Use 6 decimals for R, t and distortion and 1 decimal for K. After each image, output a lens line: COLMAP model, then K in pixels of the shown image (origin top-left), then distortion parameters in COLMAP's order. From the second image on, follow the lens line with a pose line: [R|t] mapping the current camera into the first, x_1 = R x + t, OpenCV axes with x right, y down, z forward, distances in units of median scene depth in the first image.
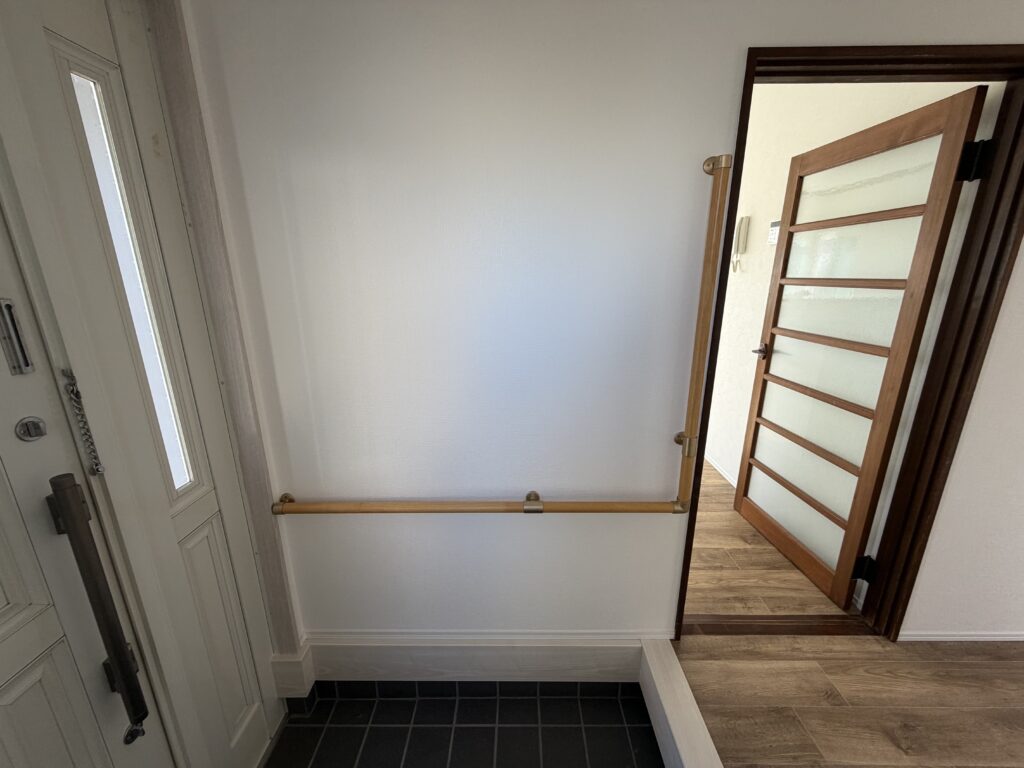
lens RADIAL K [[403.6, 0, 512.0], [0, 403.6, 384.0], [0, 0, 1]] dist [-0.002411, -0.000597]
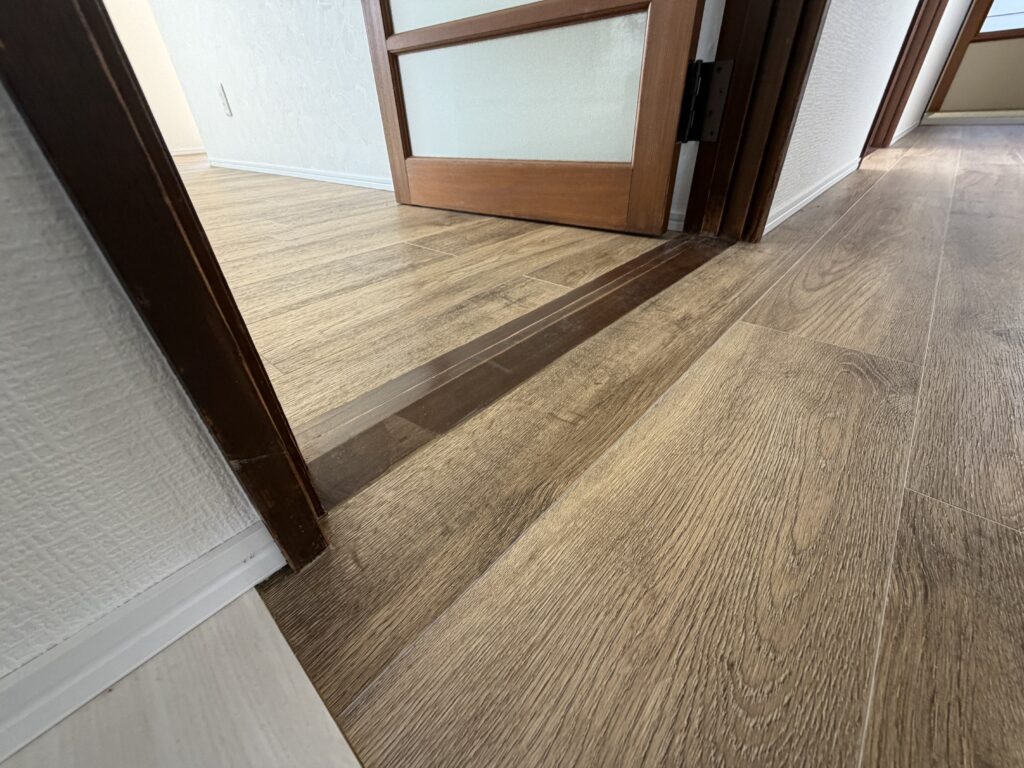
lens RADIAL K [[403.6, 0, 512.0], [0, 403.6, 384.0], [0, 0, 1]] dist [-0.002411, -0.000597]
pose [[0.664034, -0.430700, 0.611193, 0.381599], [0.226449, 0.894883, 0.384586, 0.517817], [-0.712586, -0.116974, 0.691764, 0.818678]]
